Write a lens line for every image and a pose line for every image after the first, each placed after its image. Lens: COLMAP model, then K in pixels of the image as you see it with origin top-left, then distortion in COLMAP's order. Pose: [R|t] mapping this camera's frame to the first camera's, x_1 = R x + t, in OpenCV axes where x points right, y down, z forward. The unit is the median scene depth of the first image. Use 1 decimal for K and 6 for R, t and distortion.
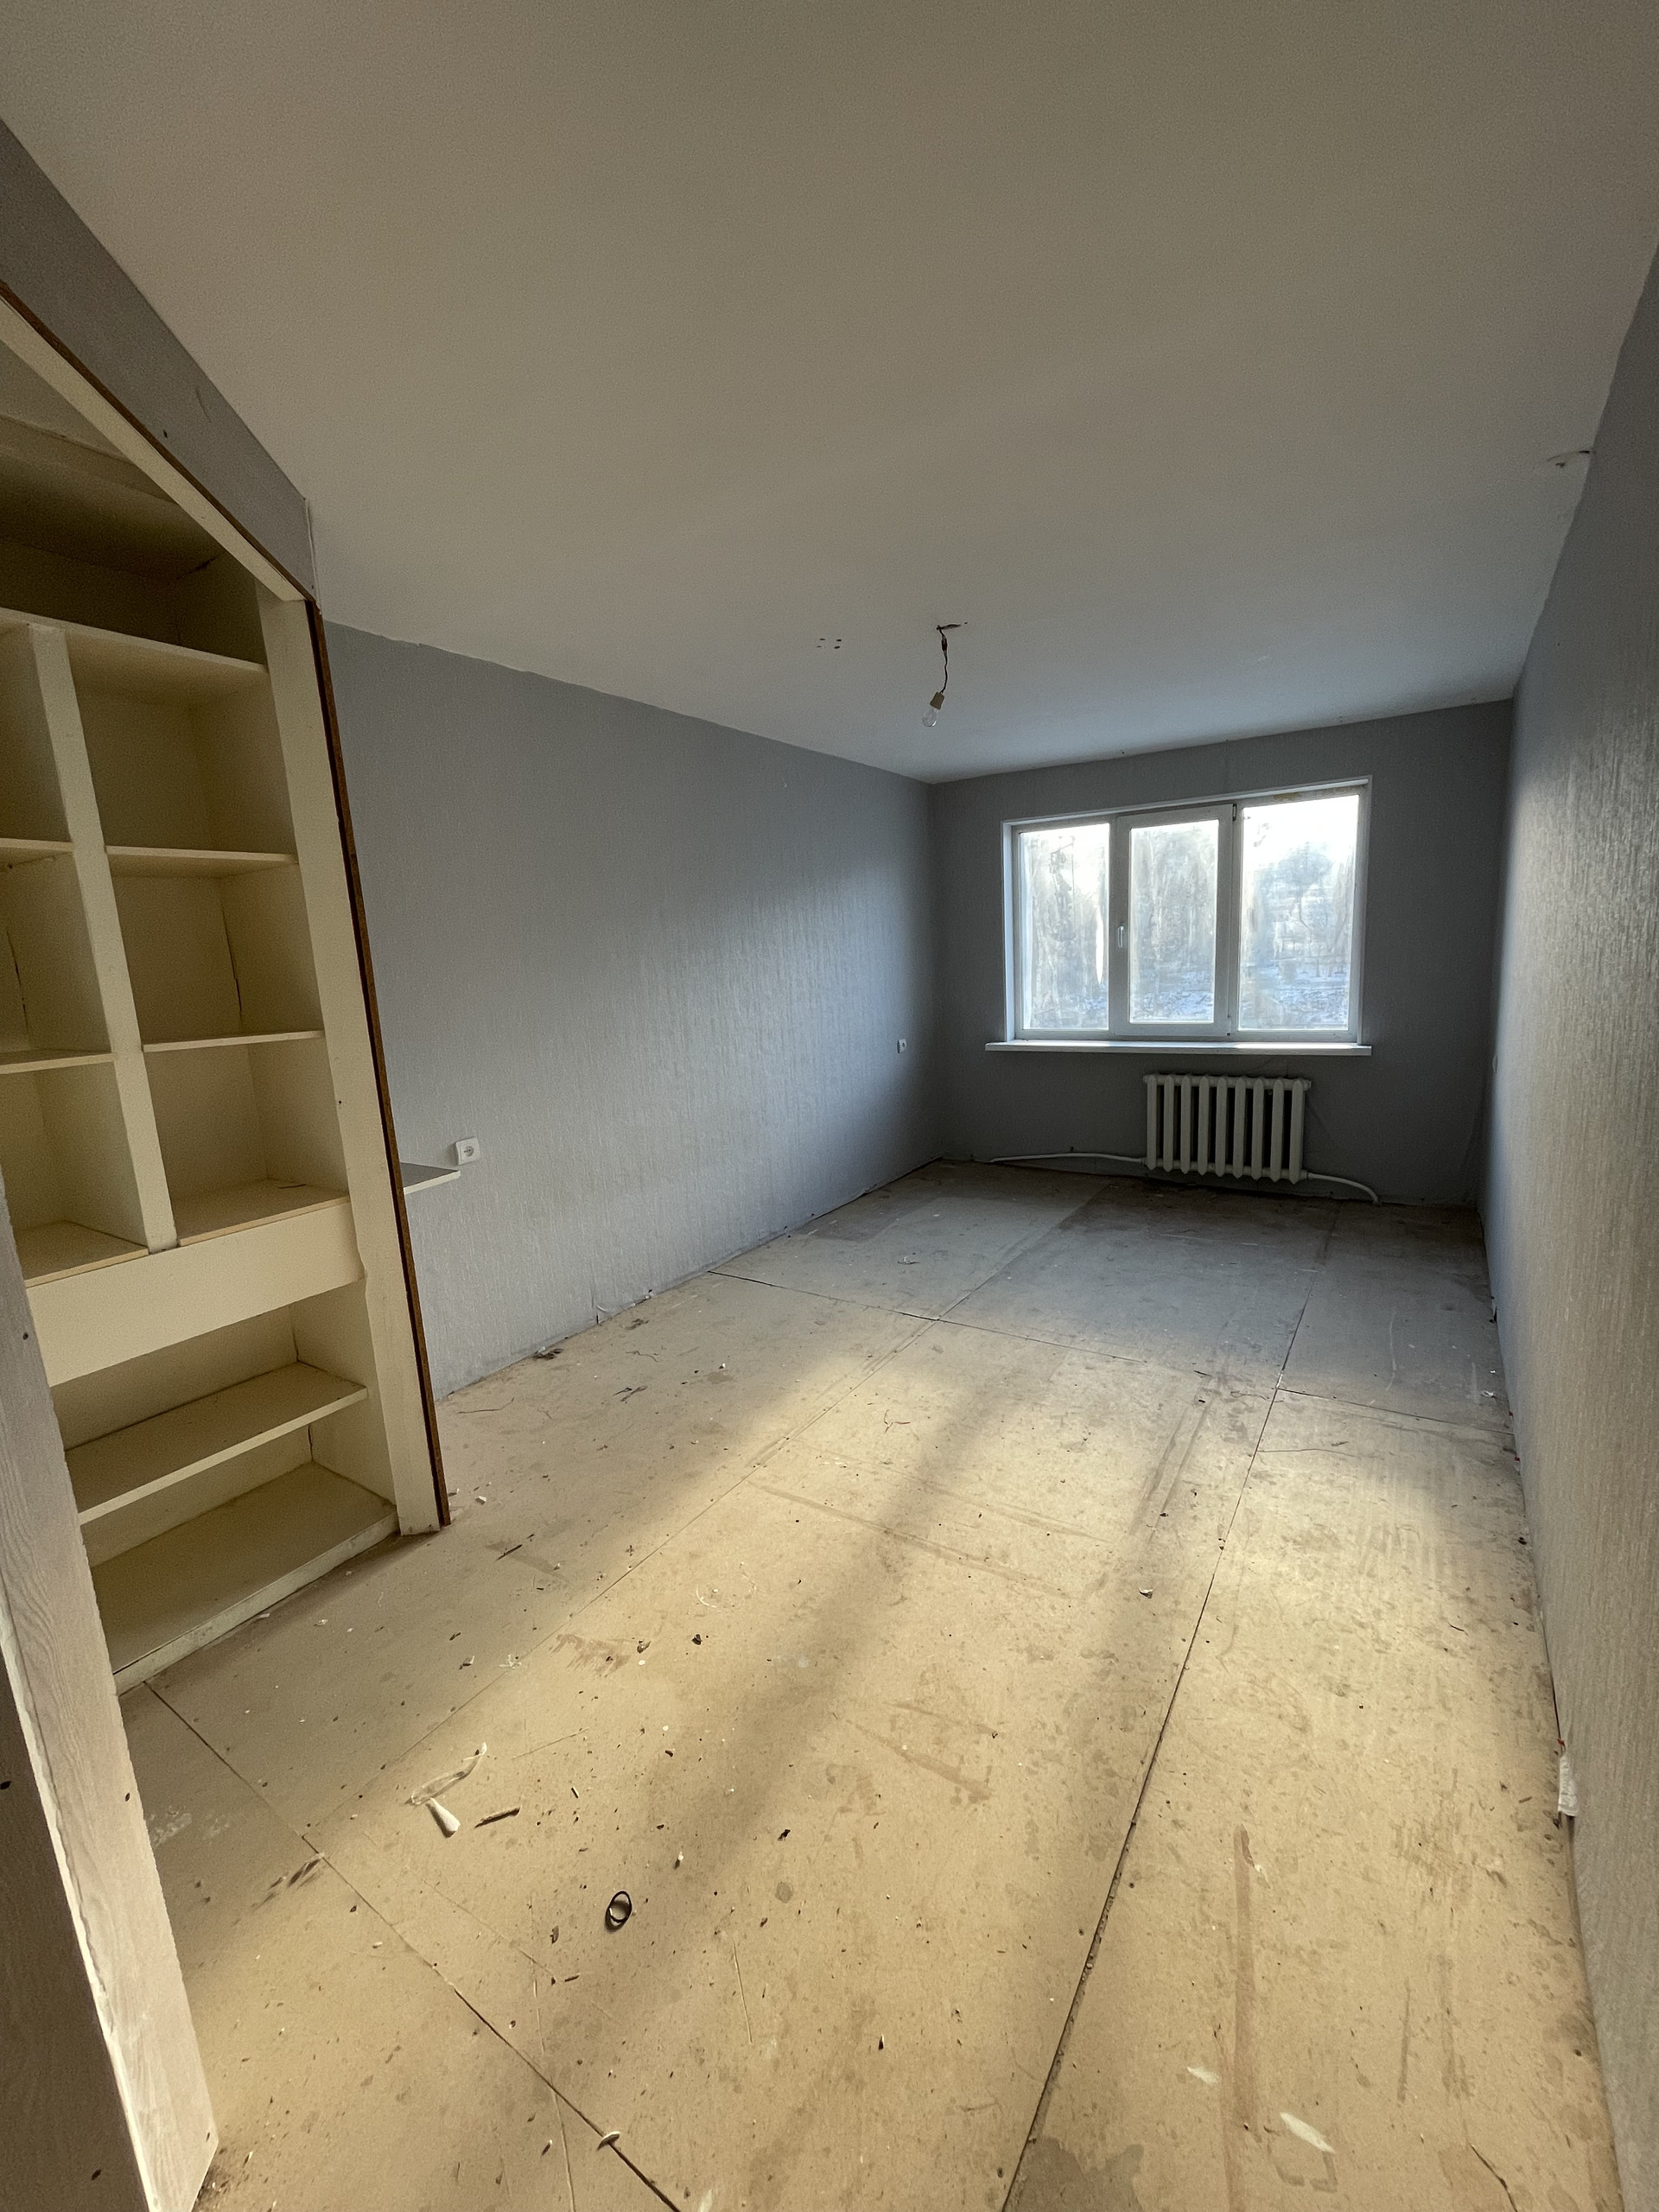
lens RADIAL K [[894.0, 0, 829.0], [0, 894.0, 1116.9], [0, 0, 1]] dist [0.000381, -0.000308]
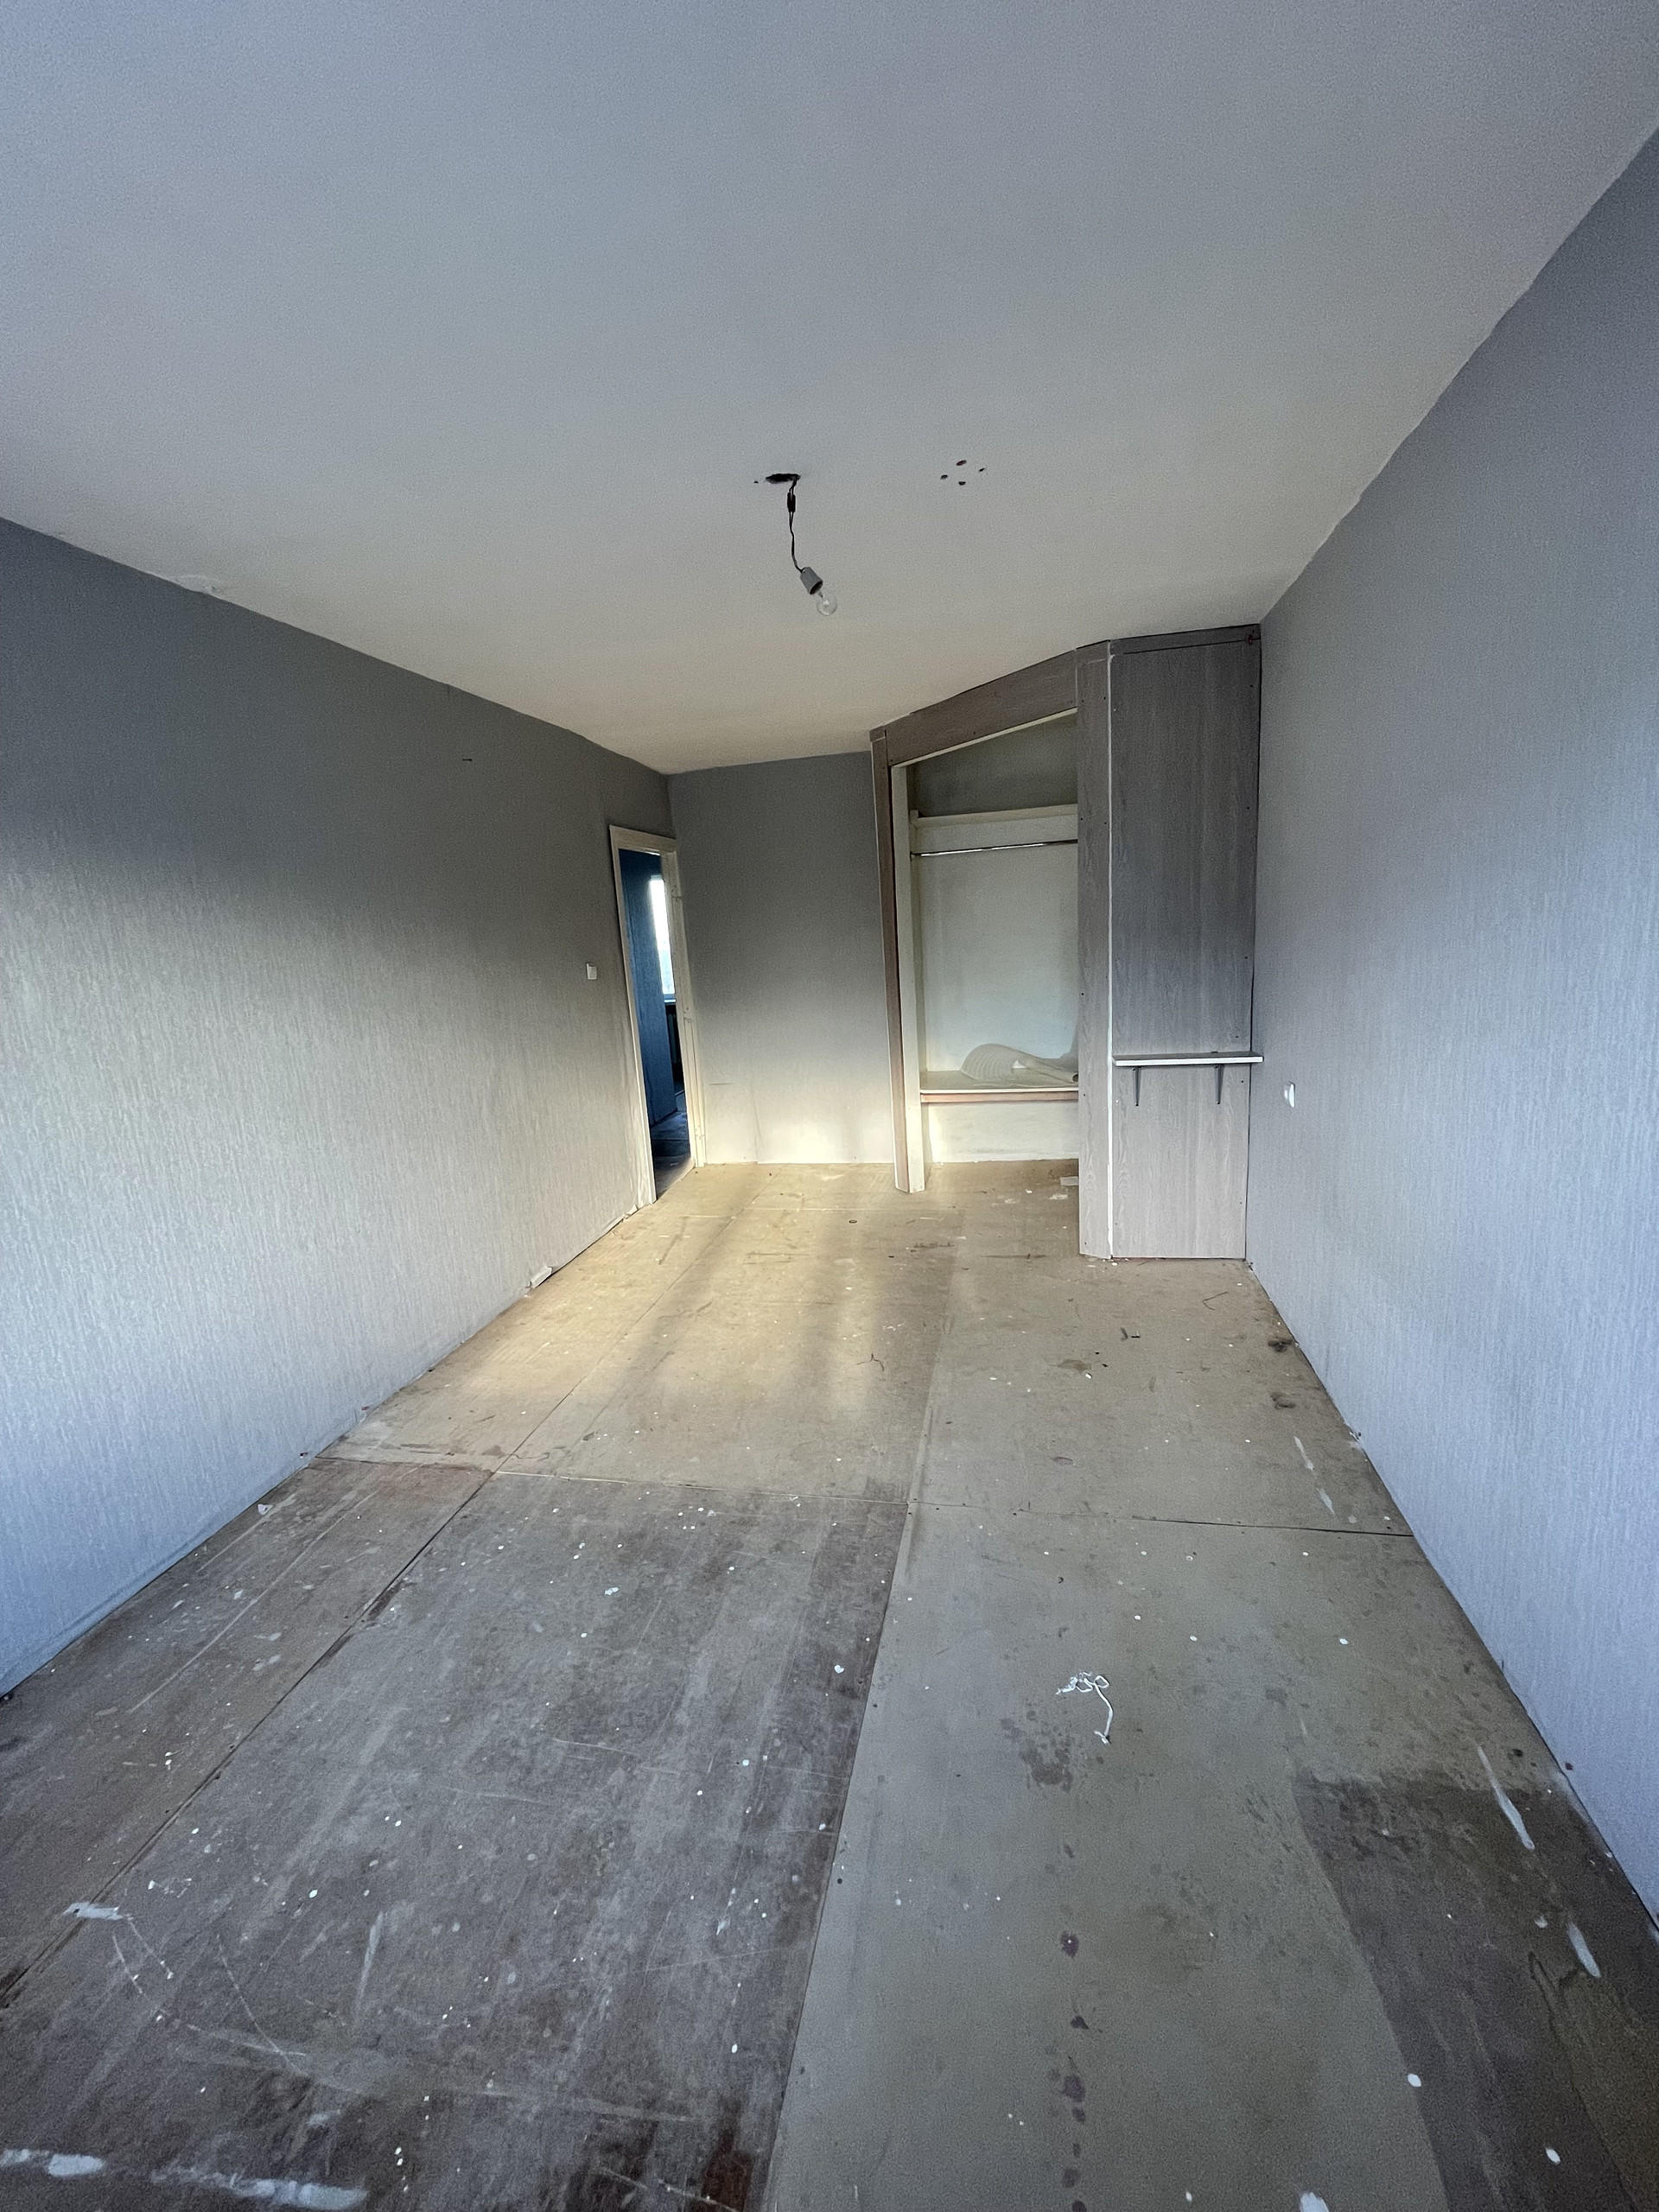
lens RADIAL K [[894.0, 0, 828.2], [0, 894.0, 1106.3], [0, 0, 1]] dist [0.000381, -0.000308]
pose [[-0.926432, 0.184877, -0.327940, 0.289174], [0.052918, 0.926412, 0.372774, -0.253448], [0.372725, 0.327996, -0.868041, 1.234559]]
